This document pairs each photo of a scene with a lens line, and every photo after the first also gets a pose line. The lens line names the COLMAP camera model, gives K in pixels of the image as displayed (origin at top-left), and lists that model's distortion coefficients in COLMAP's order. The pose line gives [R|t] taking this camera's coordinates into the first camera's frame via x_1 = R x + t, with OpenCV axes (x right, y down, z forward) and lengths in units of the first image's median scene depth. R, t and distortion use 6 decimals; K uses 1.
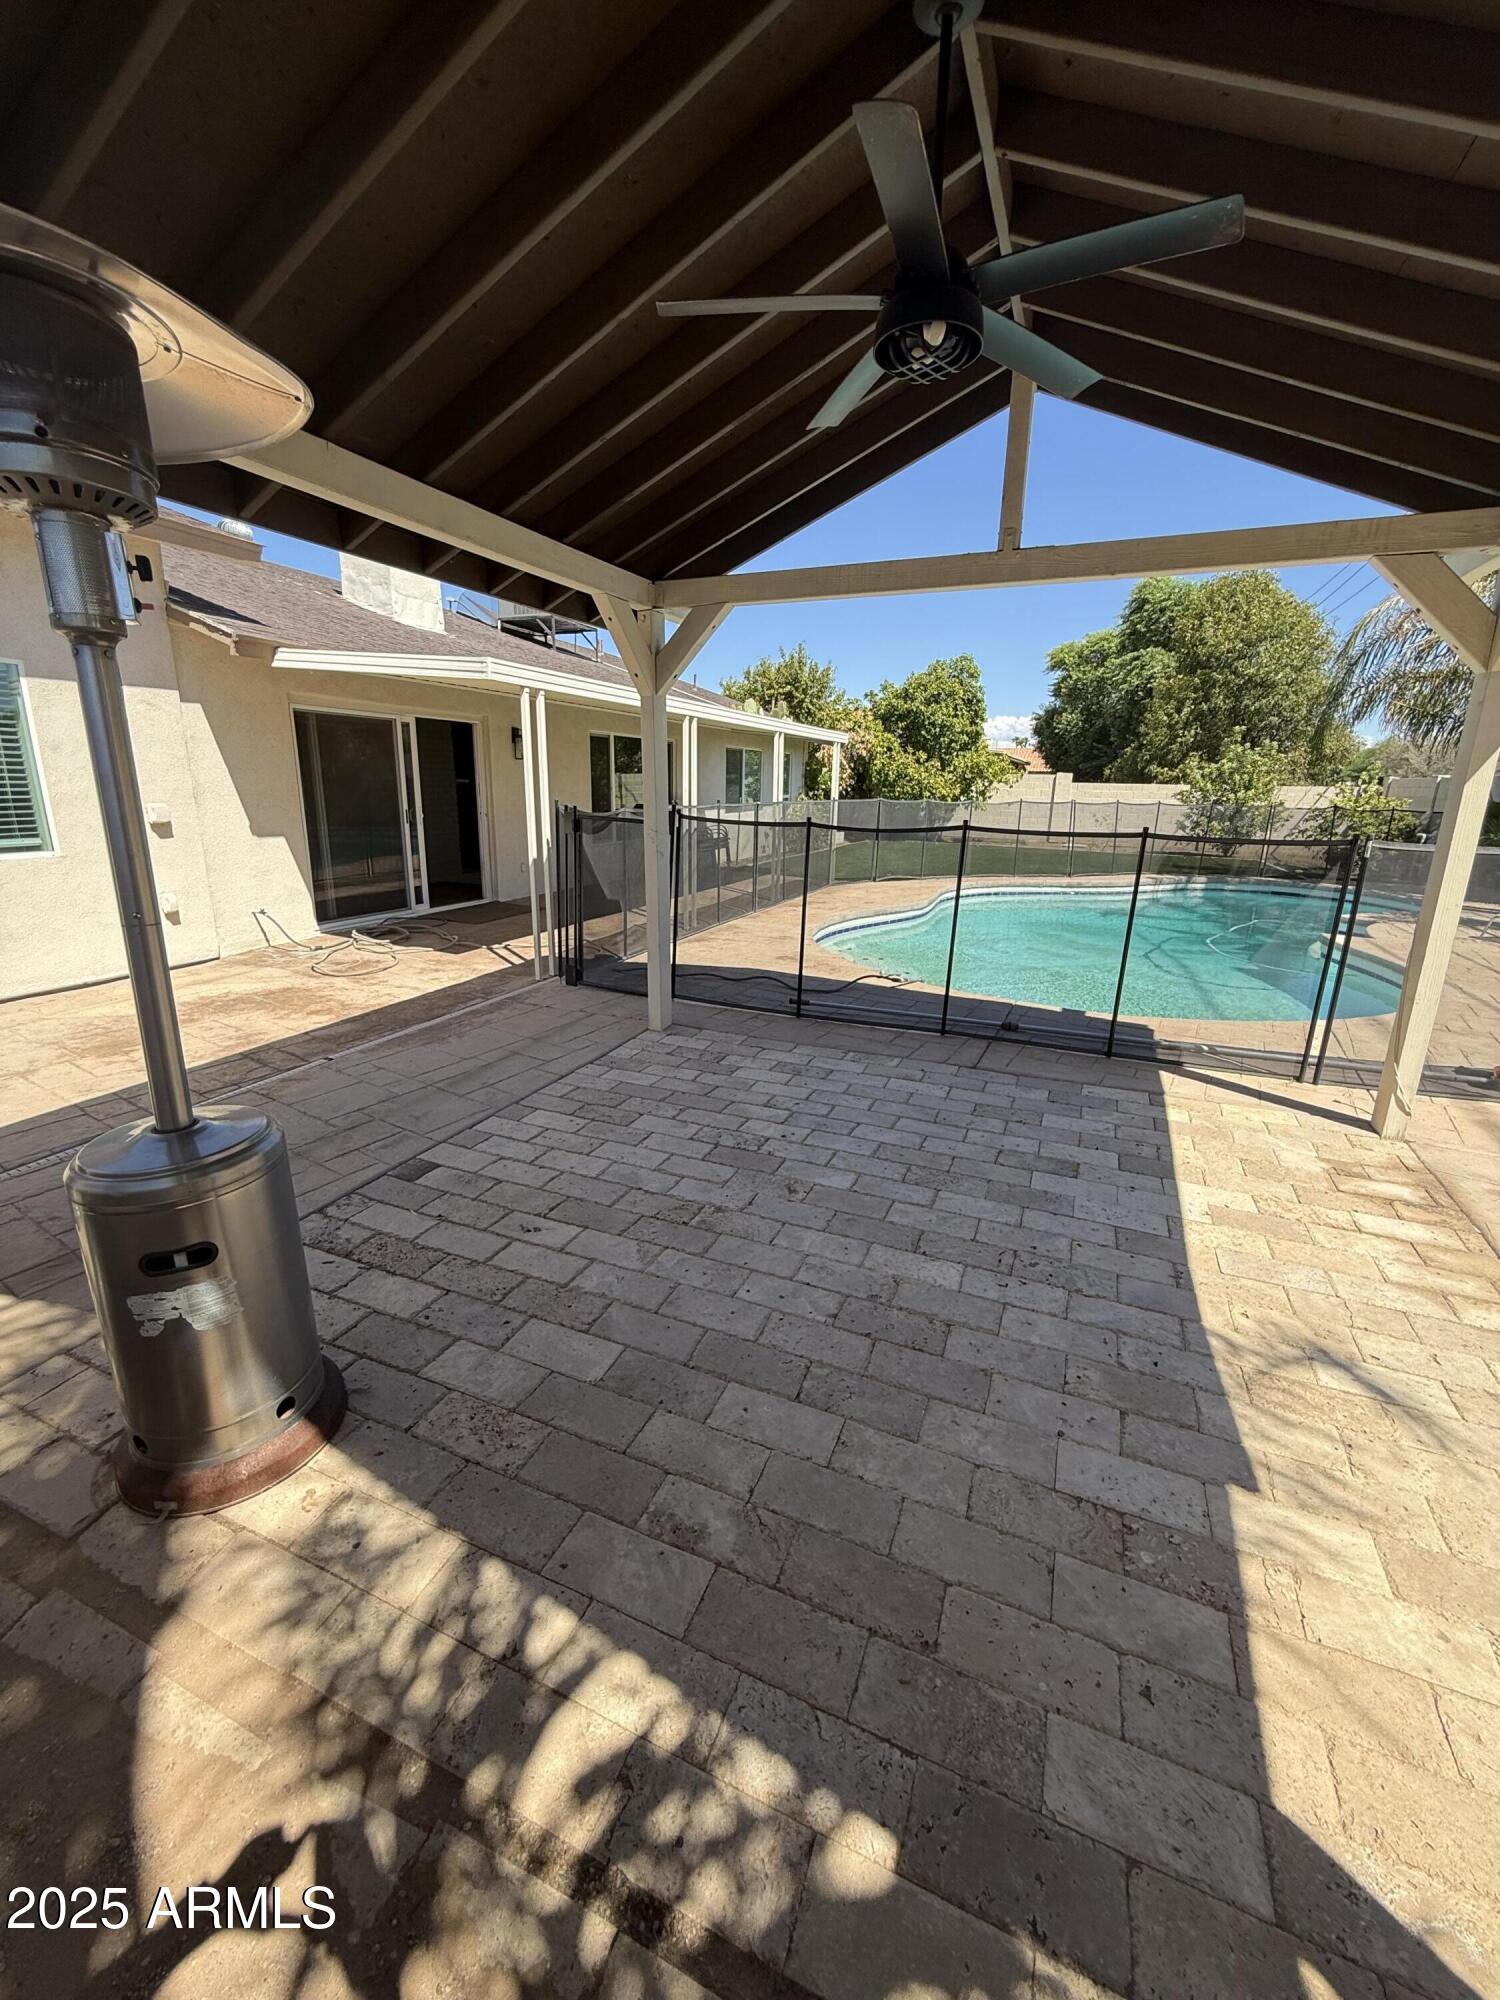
lens RADIAL K [[804.6, 0, 749.0], [0, 804.6, 999.1], [0, 0, 1]] dist [-0.001841, -0.000240]
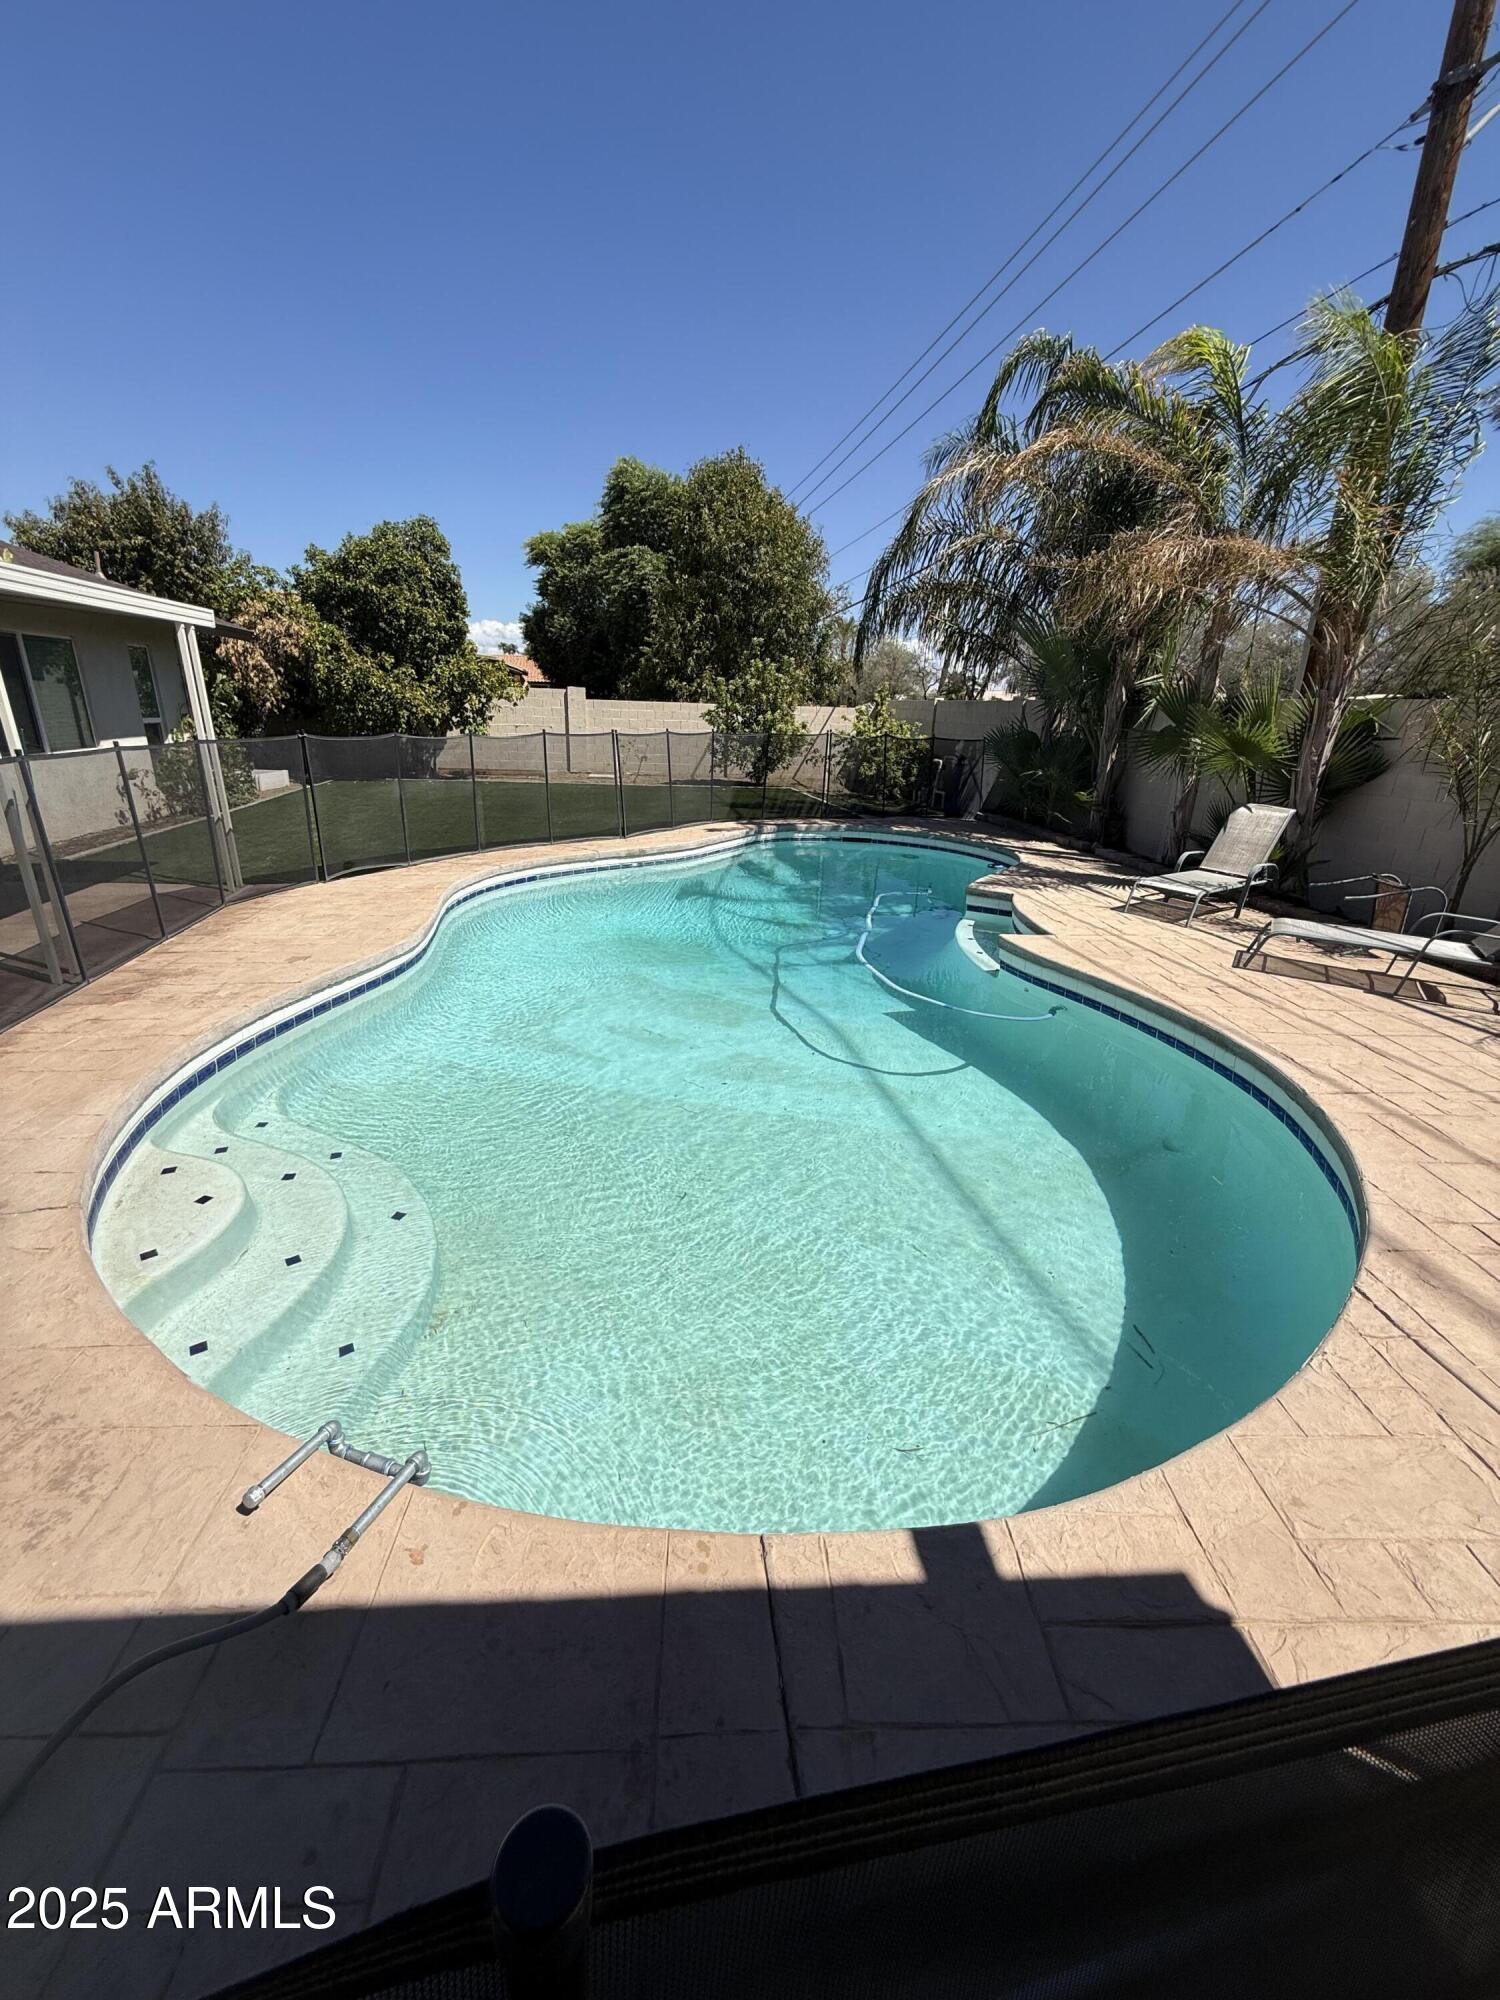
lens RADIAL K [[804.6, 0, 749.5], [0, 804.6, 992.1], [0, 0, 1]] dist [-0.001841, -0.000240]
pose [[0.833715, -0.178841, 0.522432, 0.055874], [0.128157, 0.982935, 0.131965, -0.062047], [-0.537117, -0.043068, 0.842407, 0.204087]]
